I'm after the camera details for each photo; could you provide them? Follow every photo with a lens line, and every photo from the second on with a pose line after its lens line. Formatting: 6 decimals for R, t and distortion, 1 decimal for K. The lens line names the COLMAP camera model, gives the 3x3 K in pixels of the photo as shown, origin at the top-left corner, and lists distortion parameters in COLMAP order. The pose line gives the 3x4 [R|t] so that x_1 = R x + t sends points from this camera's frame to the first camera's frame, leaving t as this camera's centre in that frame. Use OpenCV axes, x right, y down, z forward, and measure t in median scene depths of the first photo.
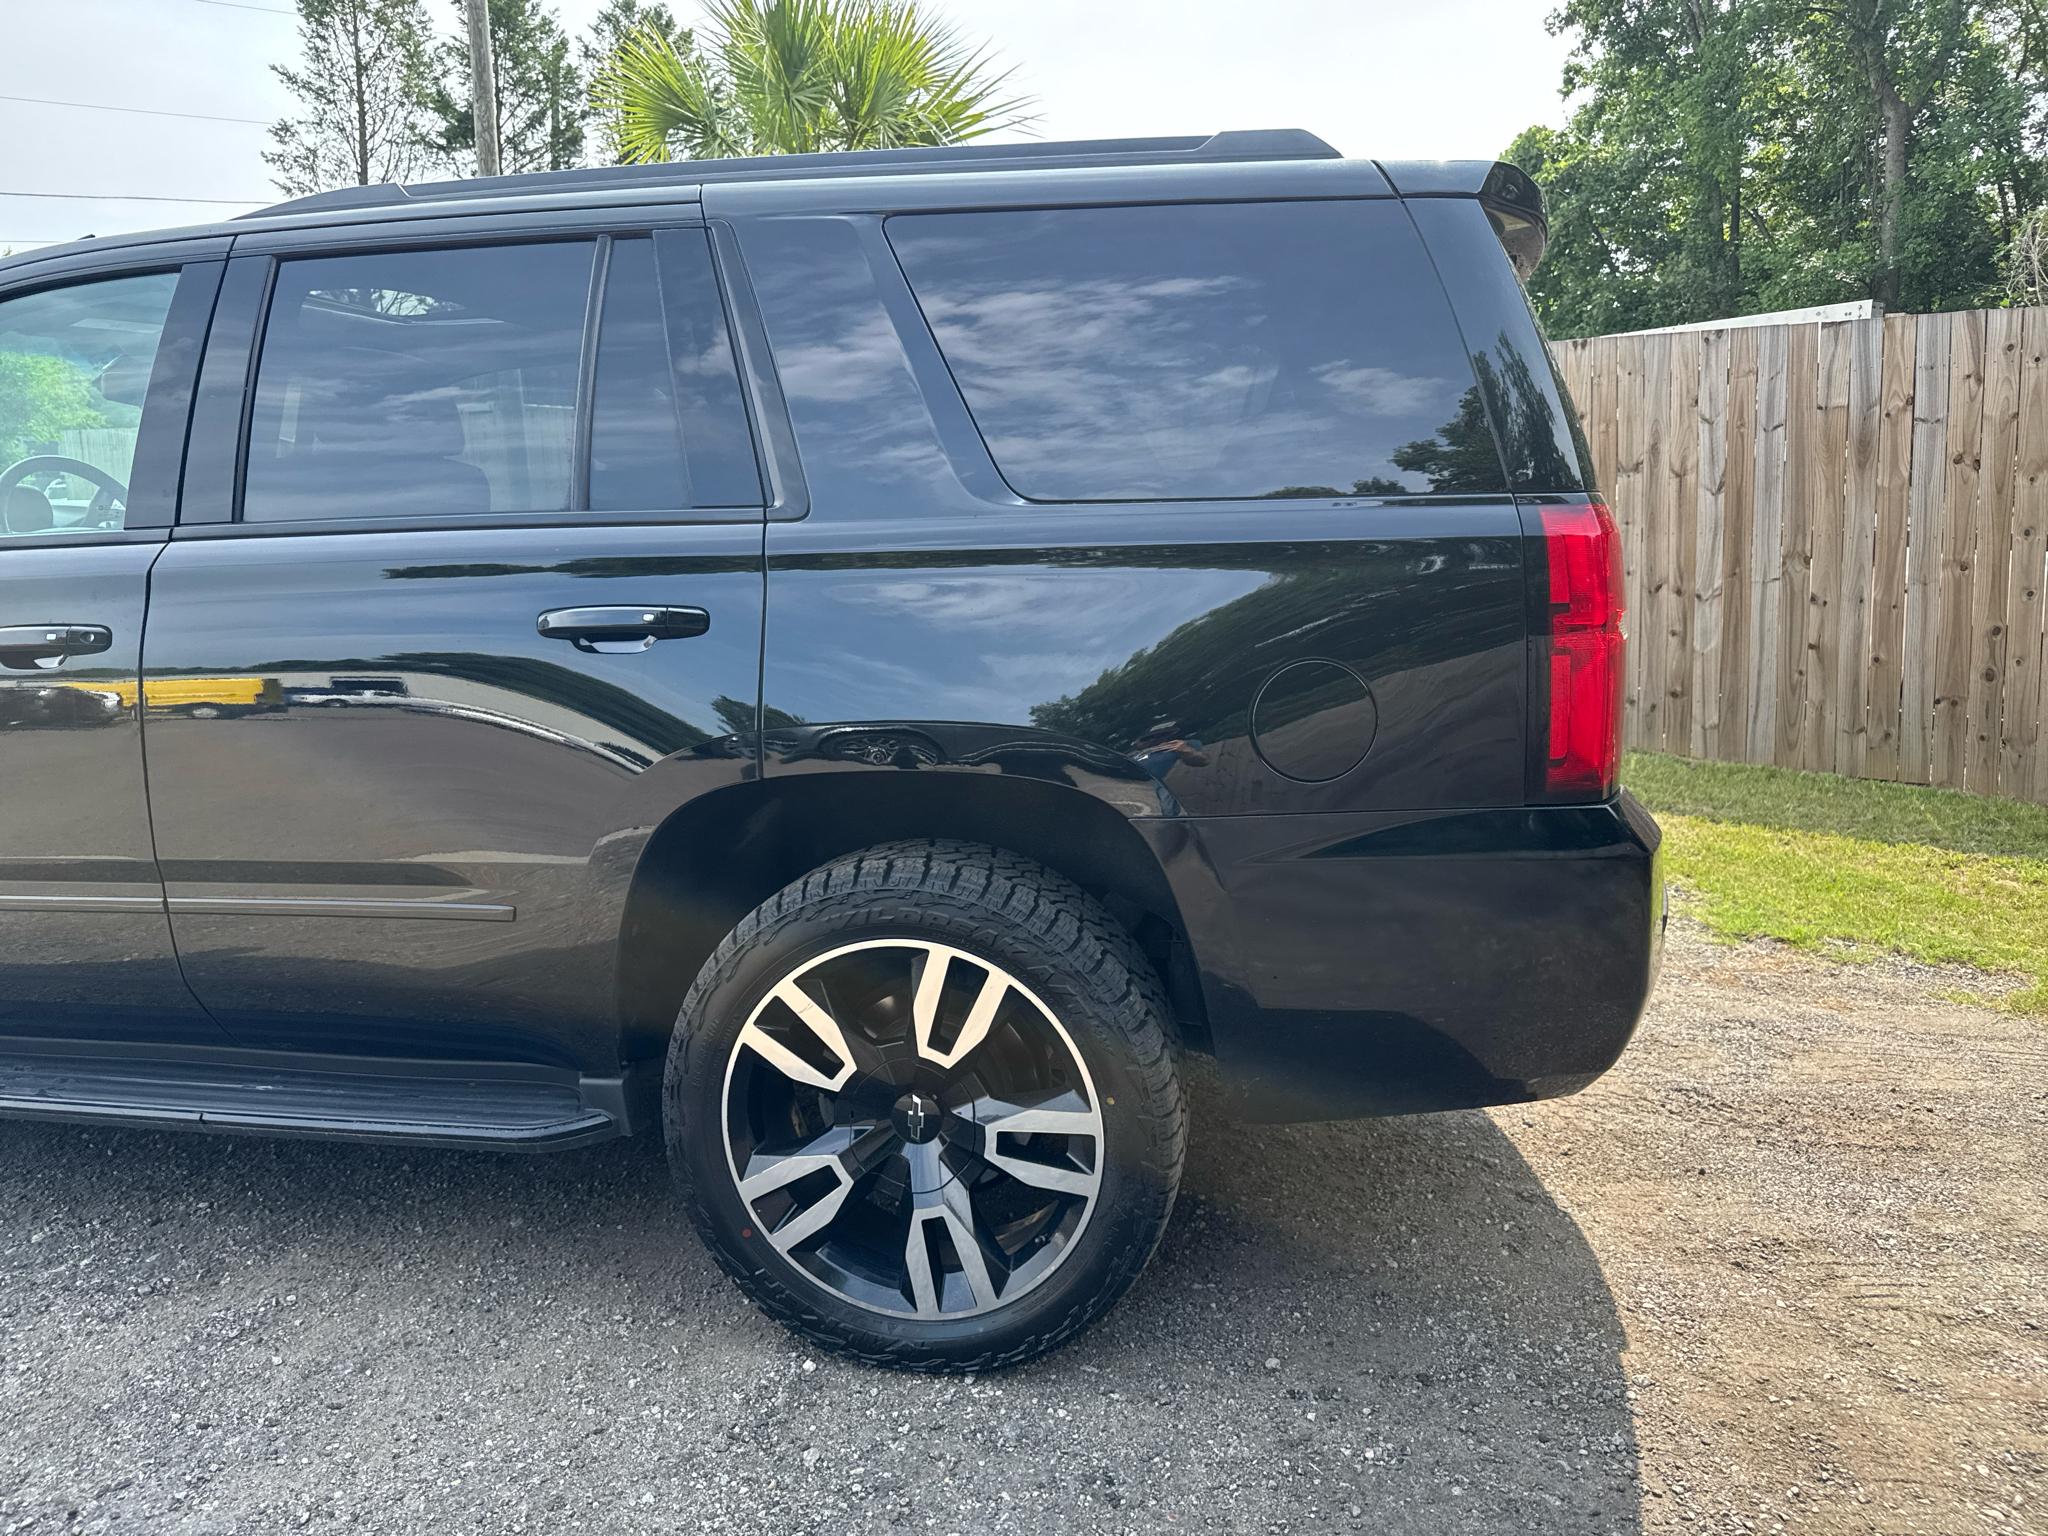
lens RADIAL K [[1456.4, 0, 1022.9], [0, 1456.4, 746.6], [0, 0, 1]] dist [0.006967, -0.017036]
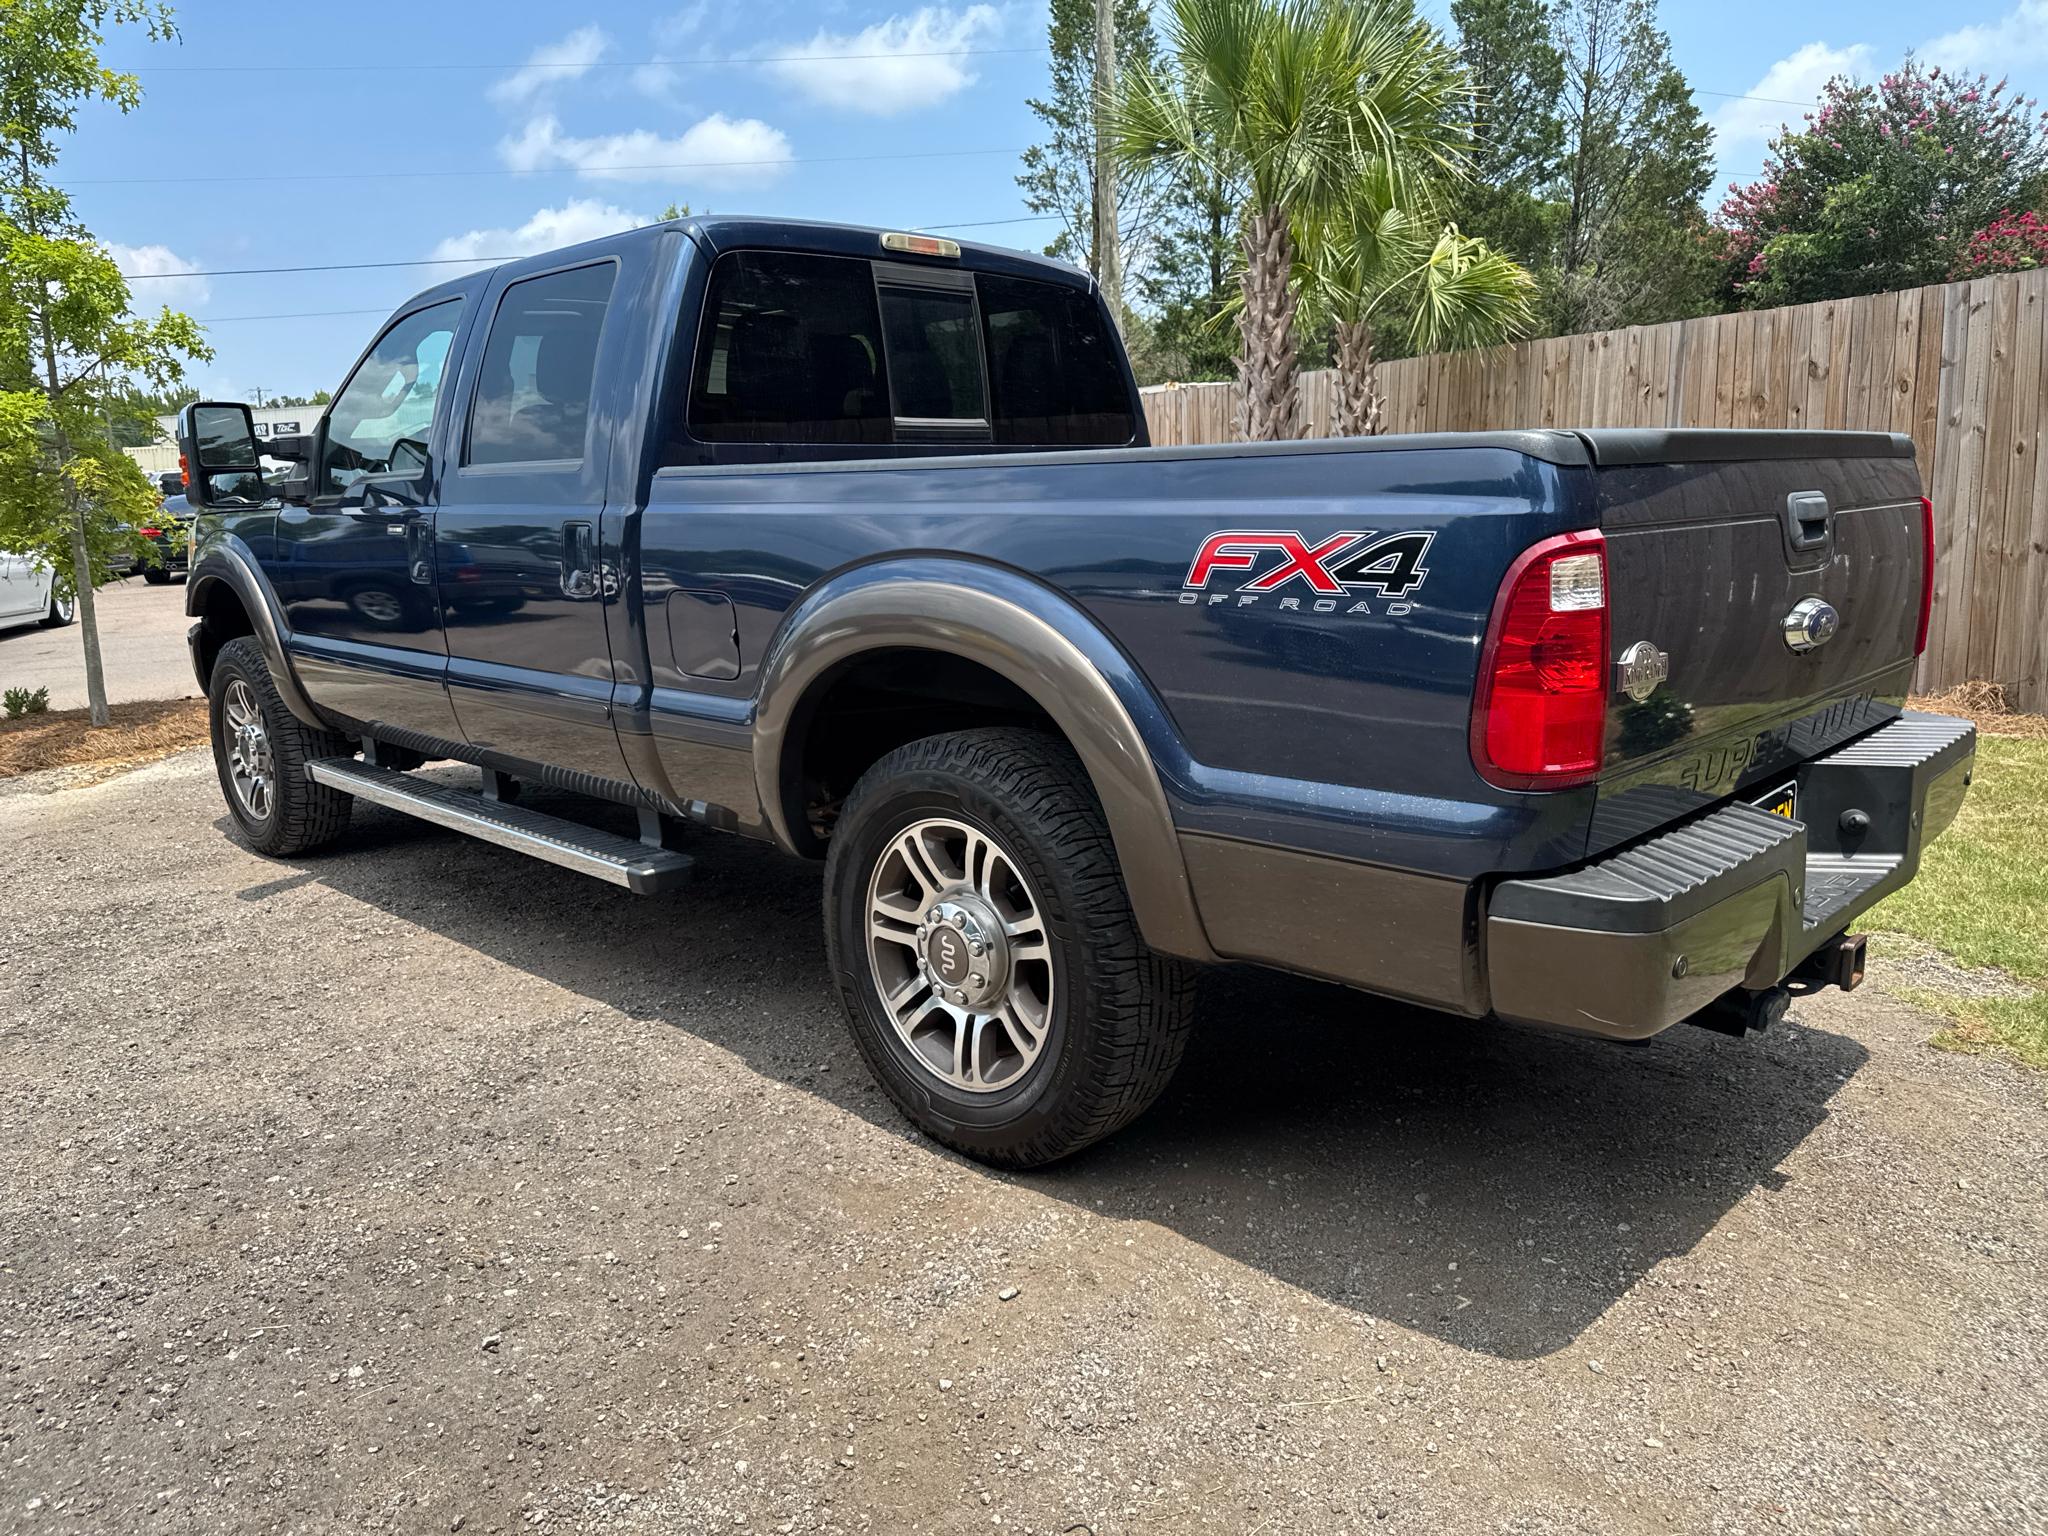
lens RADIAL K [[1456.4, 0, 1019.7], [0, 1456.4, 761.2], [0, 0, 1]] dist [0.006967, -0.017036]
pose [[0.863718, 0.080598, -0.497489, 0.960384], [-0.065203, 0.996704, 0.048273, 0.003742], [0.499740, -0.009257, 0.866126, -0.123145]]
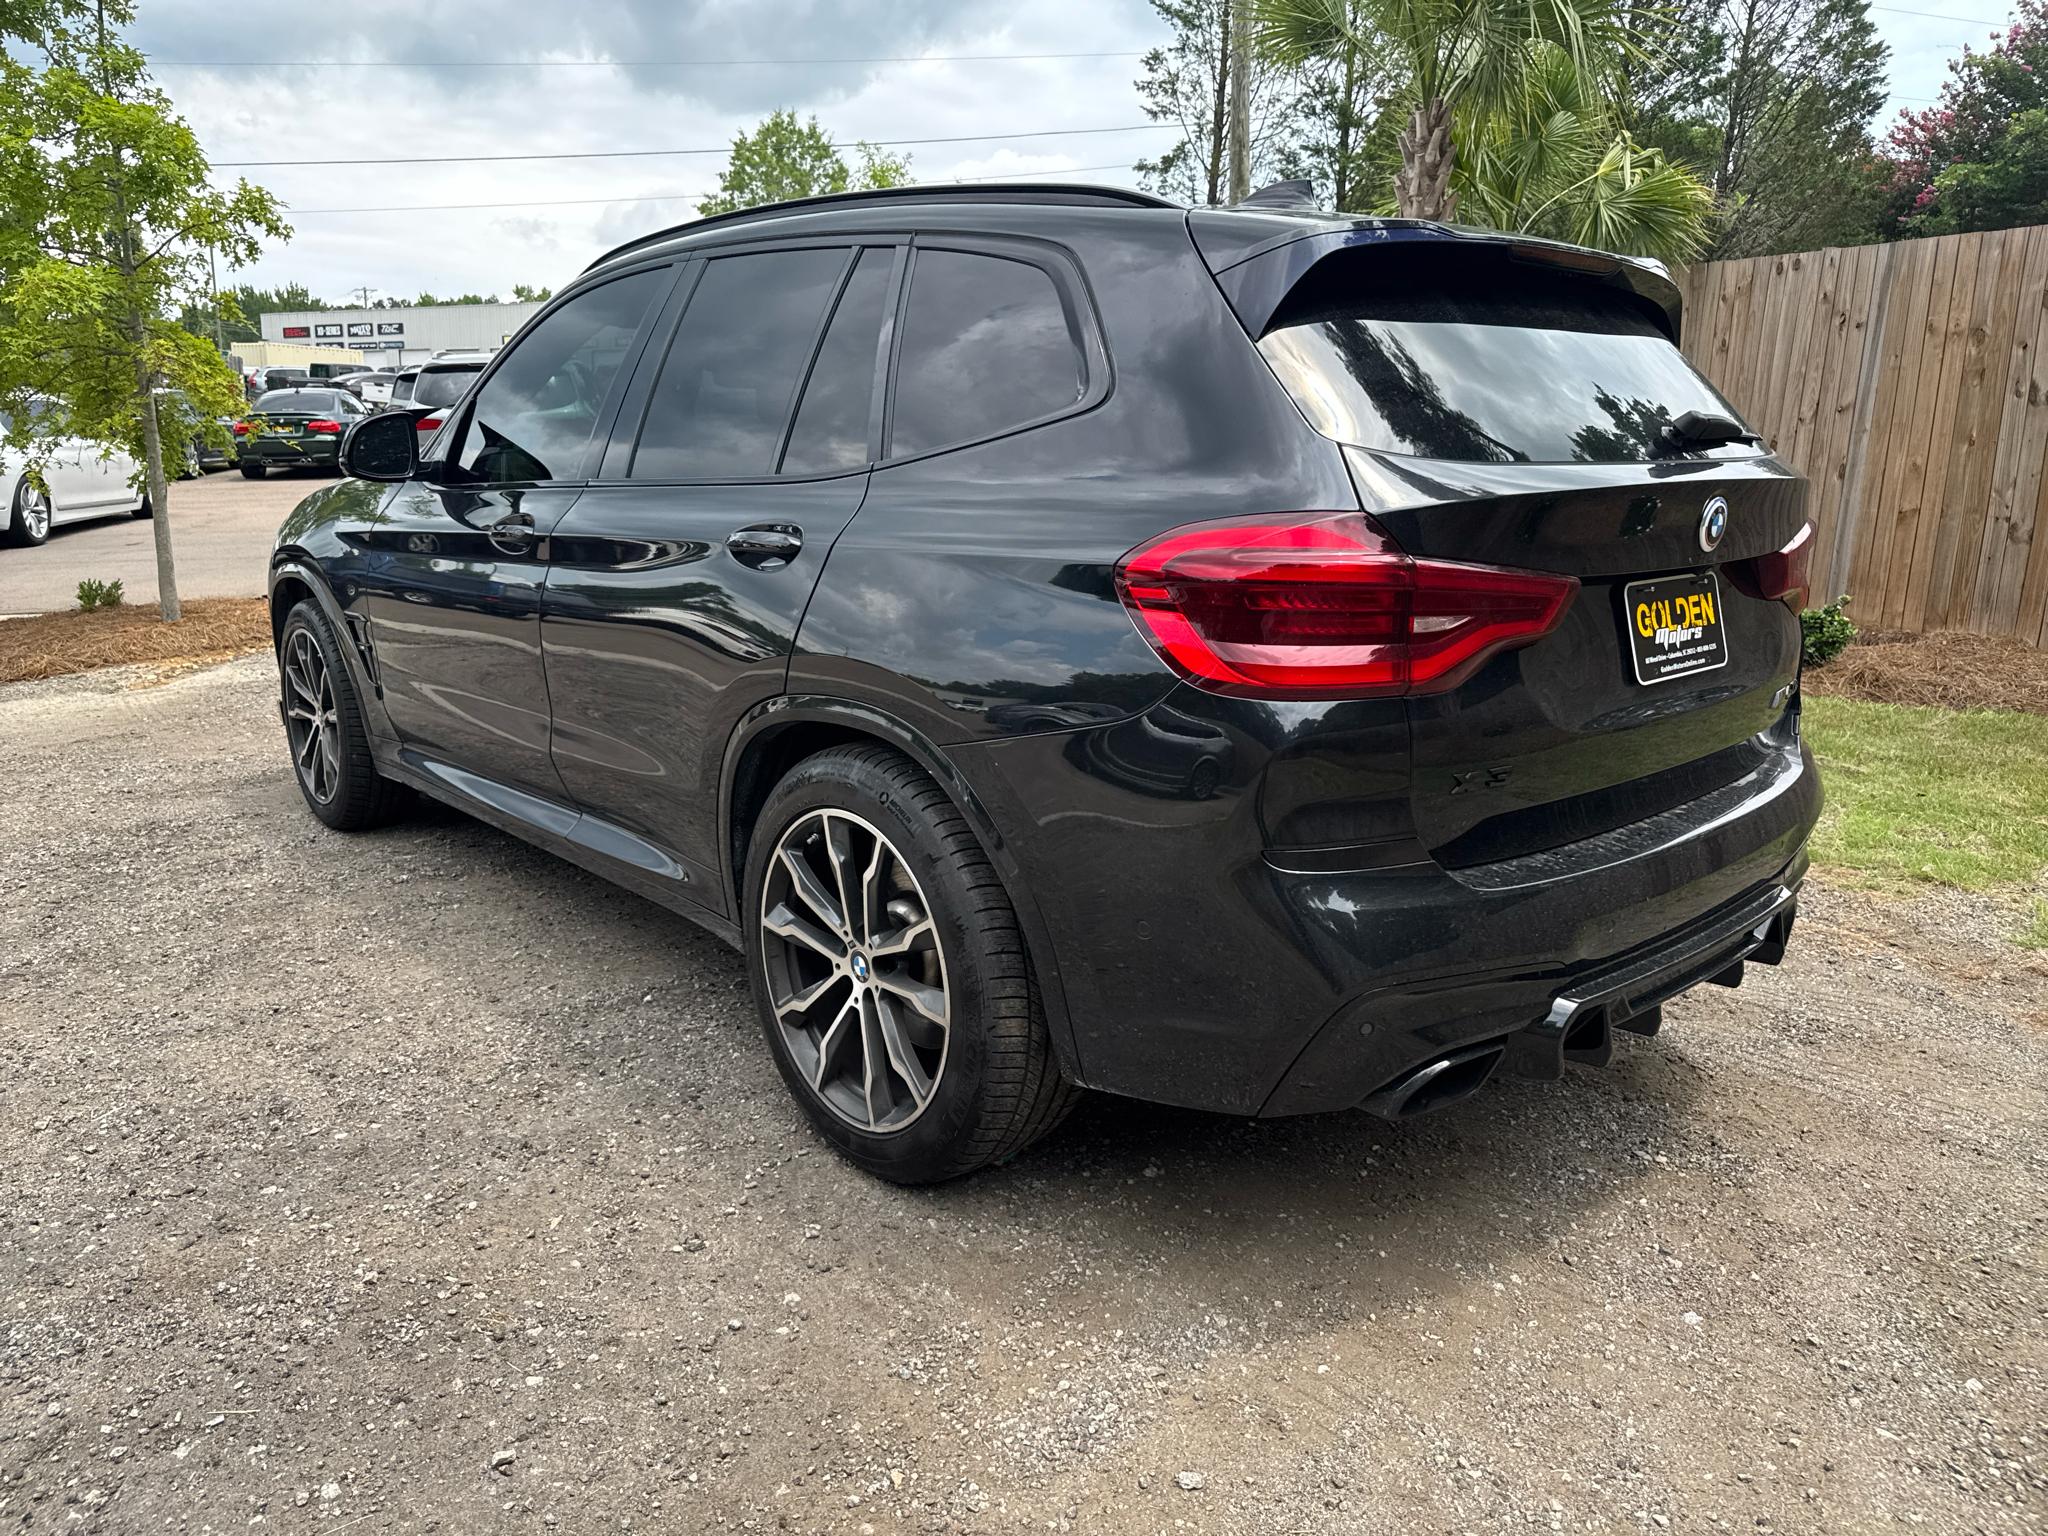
lens RADIAL K [[1456.4, 0, 1018.7], [0, 1456.4, 763.6], [0, 0, 1]] dist [0.006967, -0.017036]
pose [[0.829606, 0.145758, -0.538988, 0.888155], [-0.106395, 0.988905, 0.103666, 0.000866], [0.548118, -0.028657, 0.835910, -0.048163]]
